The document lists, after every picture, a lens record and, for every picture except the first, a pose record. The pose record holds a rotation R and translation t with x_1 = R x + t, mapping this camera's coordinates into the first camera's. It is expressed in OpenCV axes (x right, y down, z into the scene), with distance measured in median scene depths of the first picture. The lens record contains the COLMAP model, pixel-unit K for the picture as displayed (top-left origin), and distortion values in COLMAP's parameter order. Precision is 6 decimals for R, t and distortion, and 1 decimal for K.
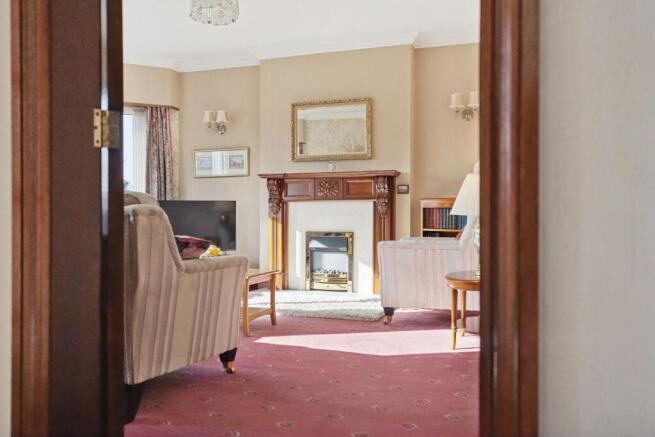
lens RADIAL K [[562.7, 0, 327.5], [0, 562.7, 218.5], [0, 0, 1]] dist [-0.001861, -0.000263]
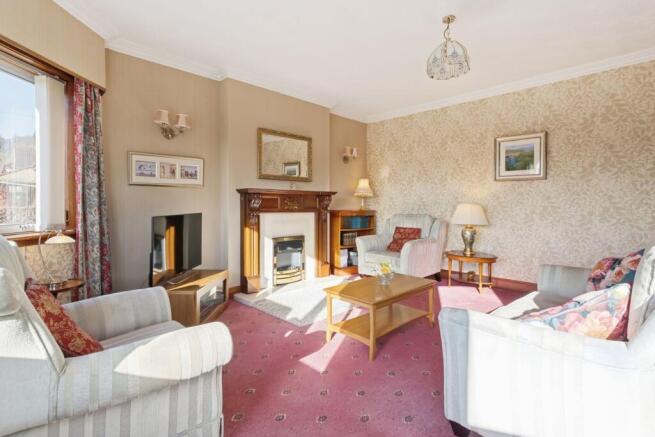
lens RADIAL K [[317.8, 0, 326.6], [0, 317.8, 210.5], [0, 0, 1]] dist [0.002864, 0.000381]
pose [[0.423791, -0.018529, 0.905571, -0.599774], [0.002117, 0.999808, 0.019467, -0.048169], [-0.905758, -0.006333, 0.423749, 0.603706]]
